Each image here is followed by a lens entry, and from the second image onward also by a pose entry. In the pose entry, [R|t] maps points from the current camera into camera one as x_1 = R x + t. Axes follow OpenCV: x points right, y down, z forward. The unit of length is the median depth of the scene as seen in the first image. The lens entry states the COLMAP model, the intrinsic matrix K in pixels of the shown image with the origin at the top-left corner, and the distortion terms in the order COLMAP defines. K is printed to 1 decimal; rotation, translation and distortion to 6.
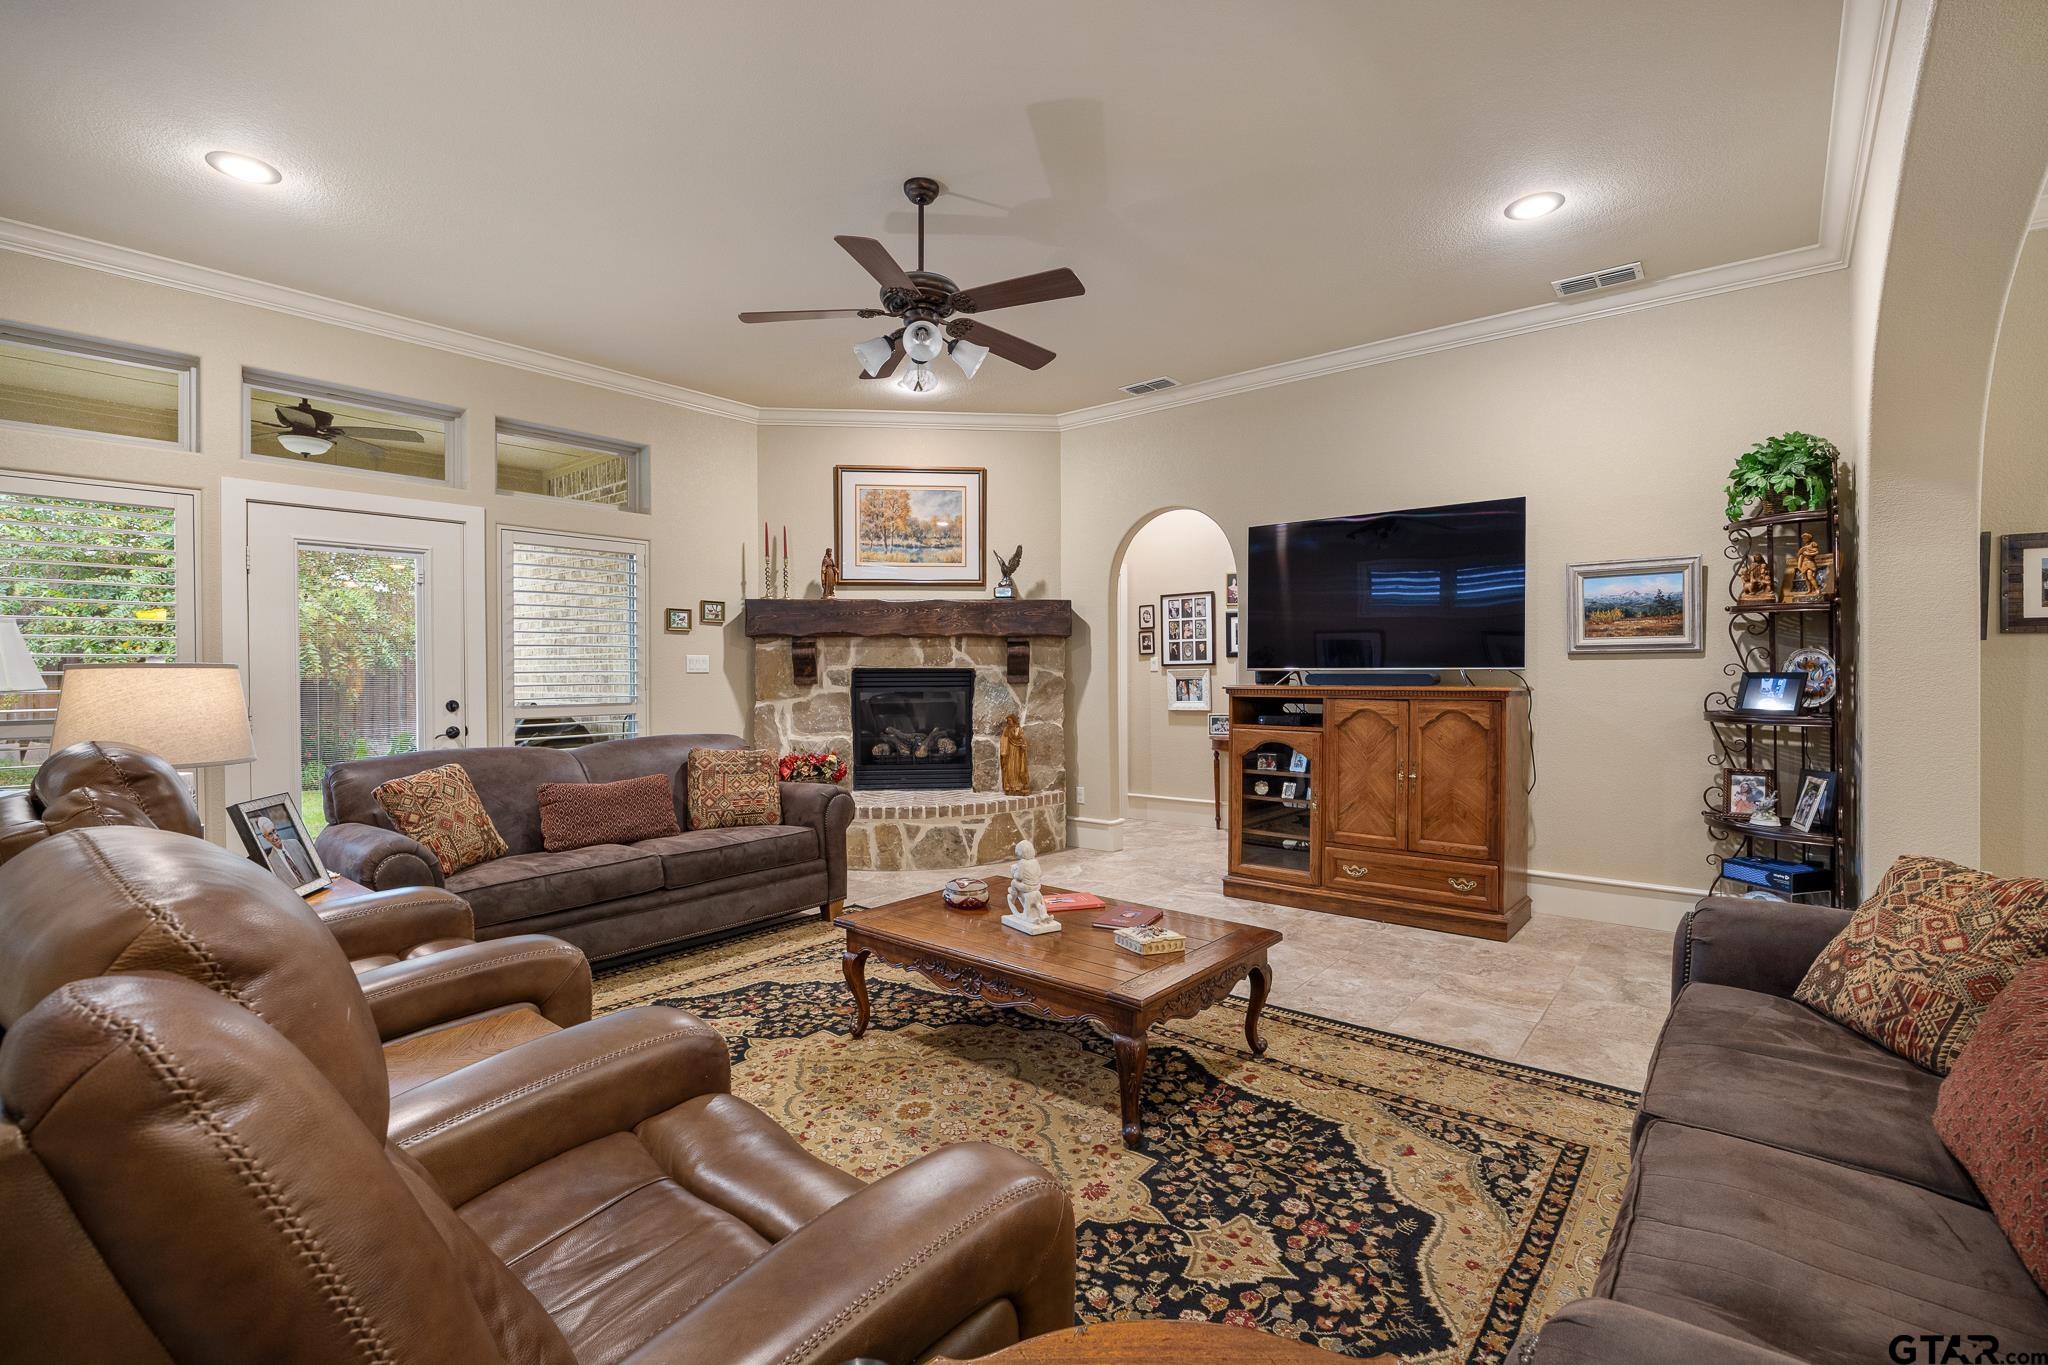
lens RADIAL K [[912.5, 0, 1060.4], [0, 912.5, 686.5], [0, 0, 1]] dist [-0.016528, 0.001690]
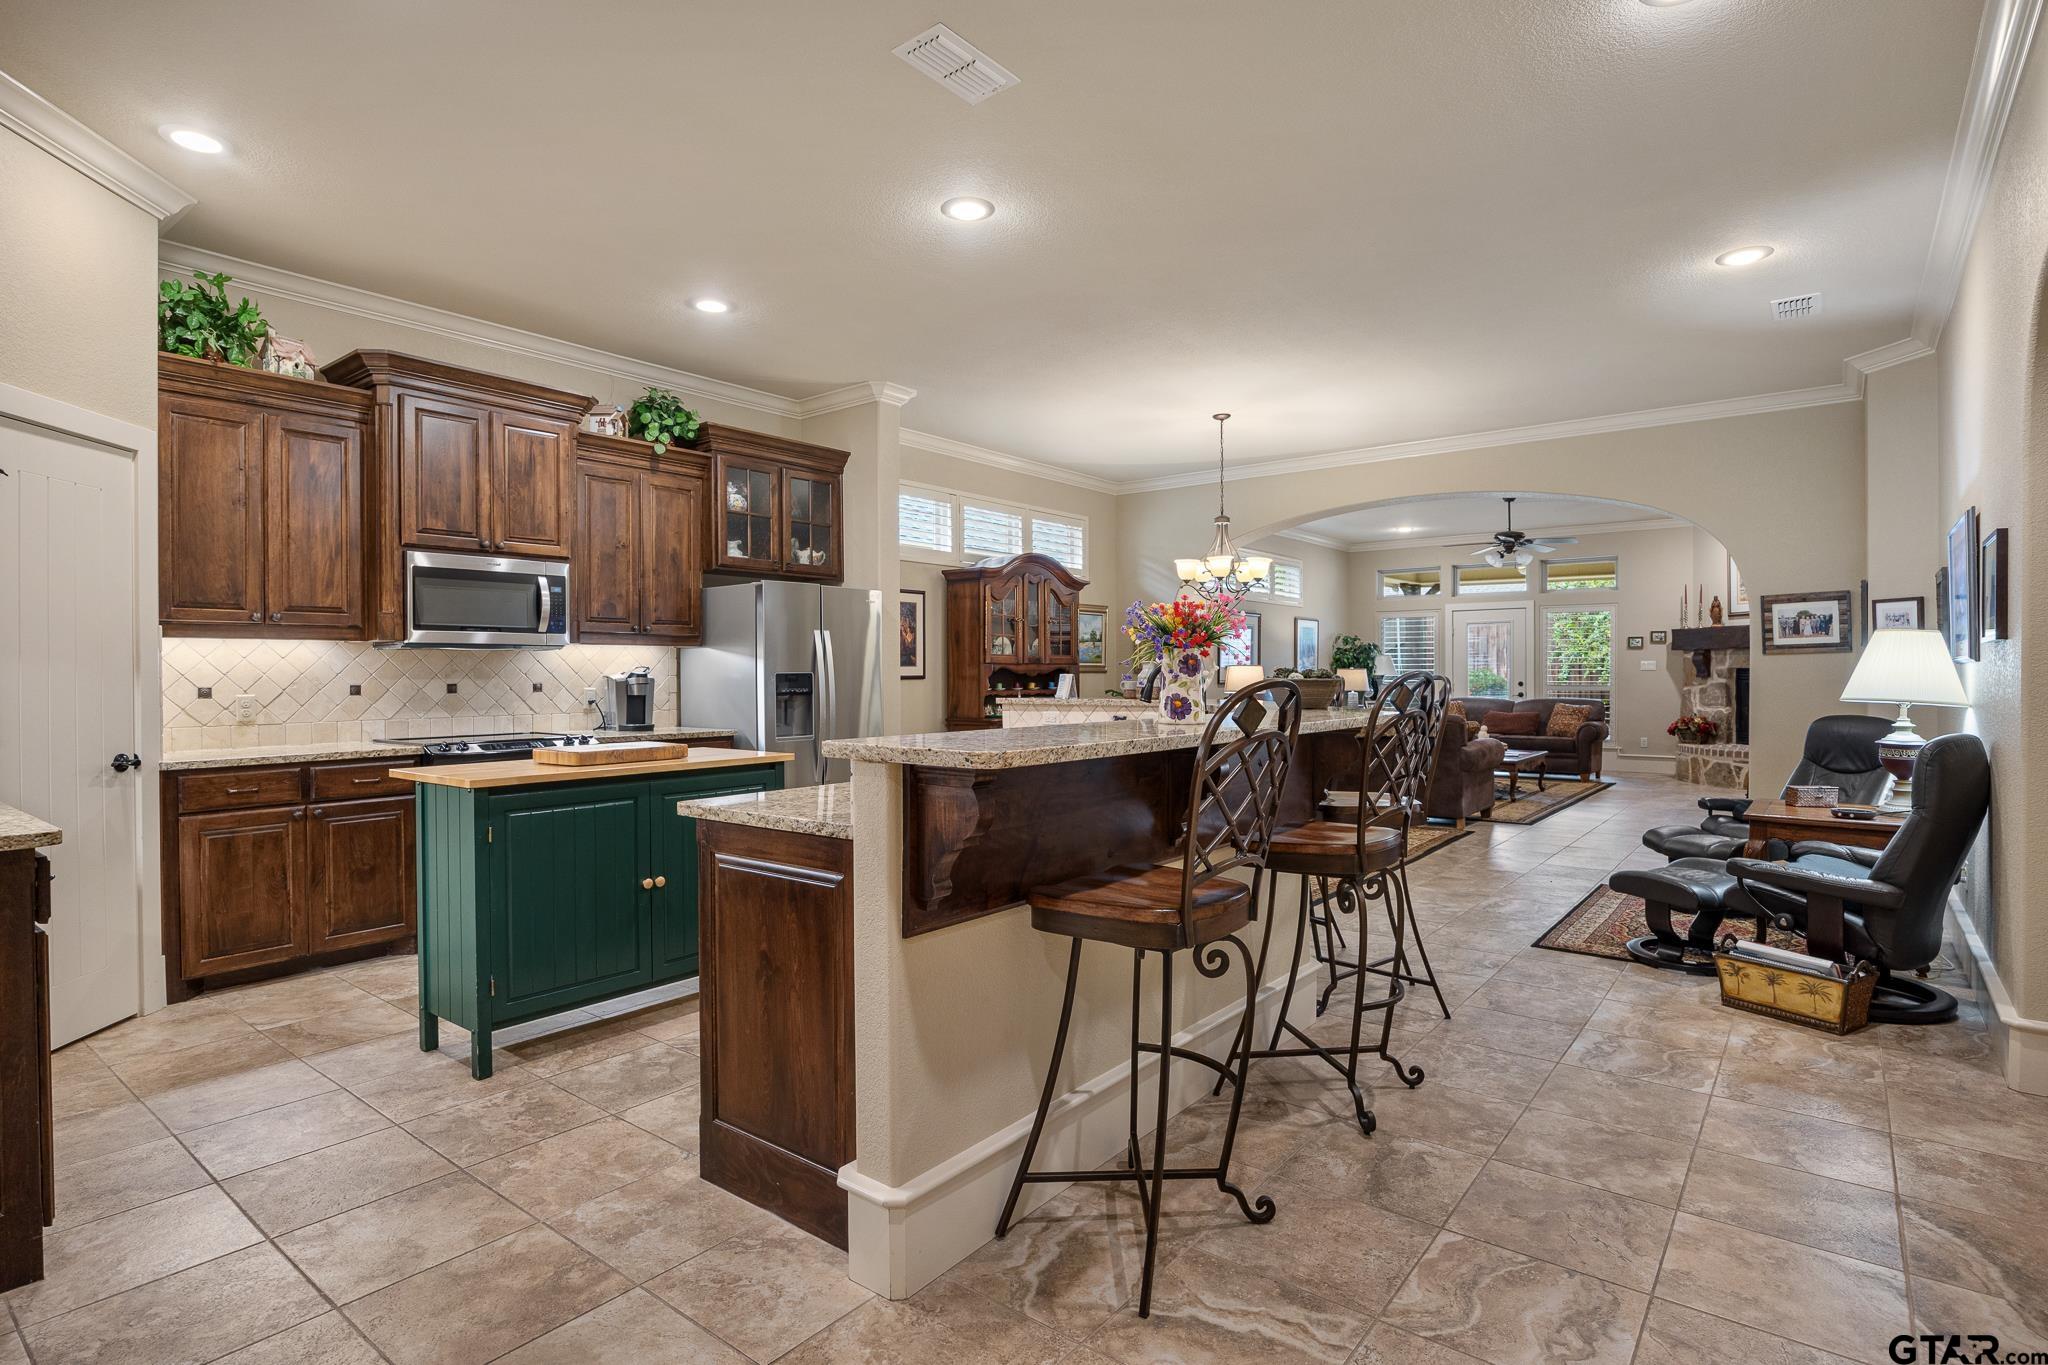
lens RADIAL K [[1006.5, 0, 1000.0], [0, 1006.5, 684.1], [0, 0, 1]] dist [-0.011963, 0.001970]
pose [[-0.024372, 0.016008, -0.999575, 1.740500], [-0.015596, 0.999744, 0.016391, 0.000484], [0.999581, 0.015989, -0.024116, -0.283432]]
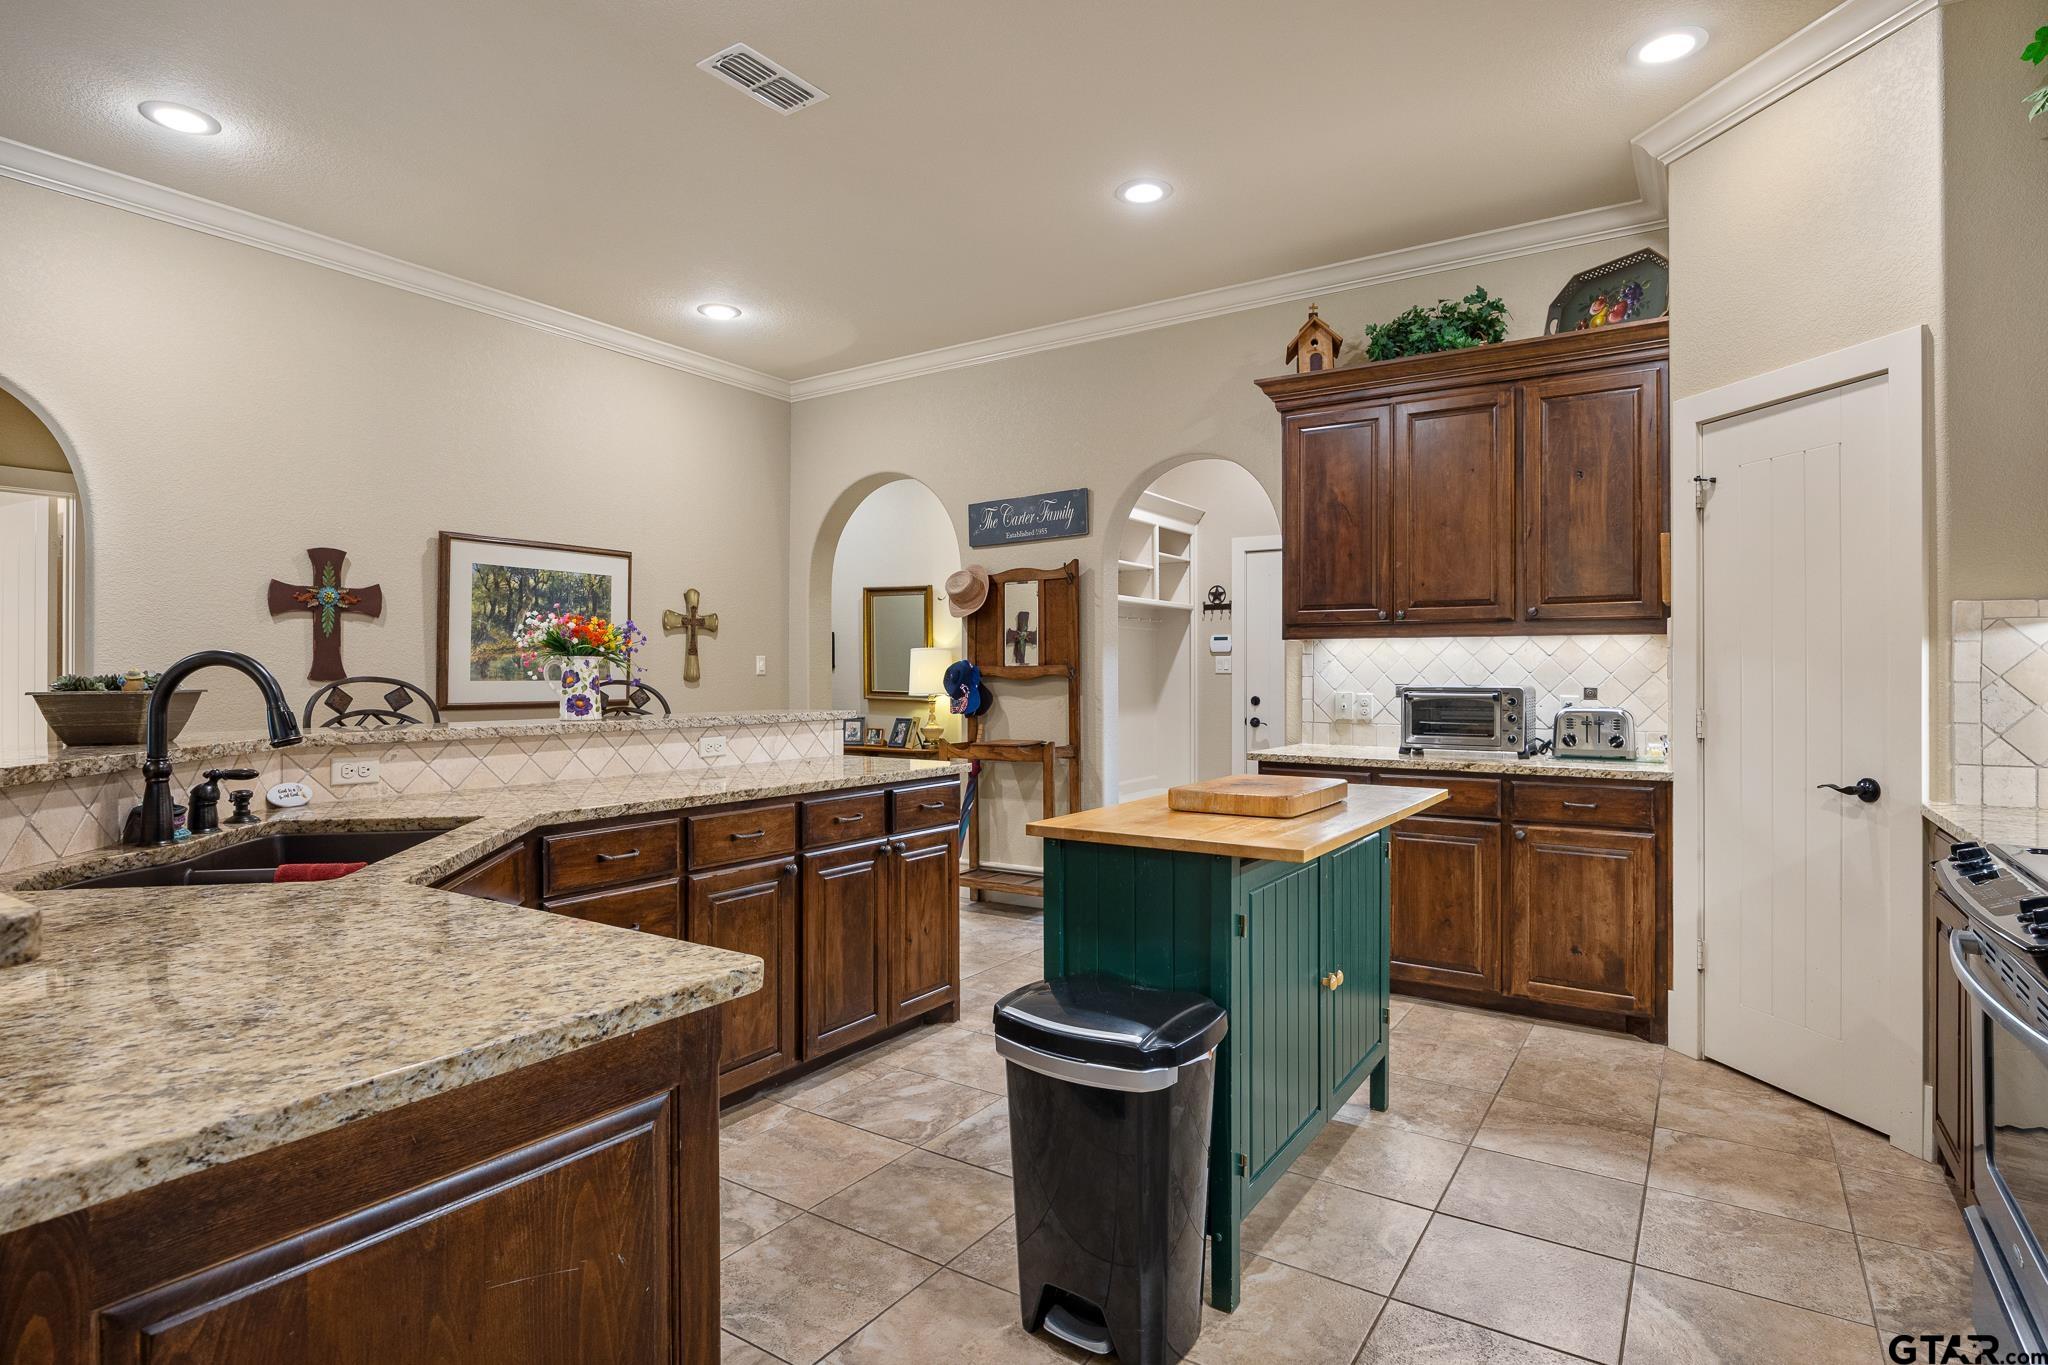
lens RADIAL K [[1050.1, 0, 1025.4], [0, 1050.1, 667.9], [0, 0, 1]] dist [0.002489, -0.000146]
pose [[-0.083461, 0.004655, 0.996500, 0.673212], [0.019035, 0.999814, -0.003076, 0.004051], [-0.996329, 0.018712, -0.083534, -0.405141]]
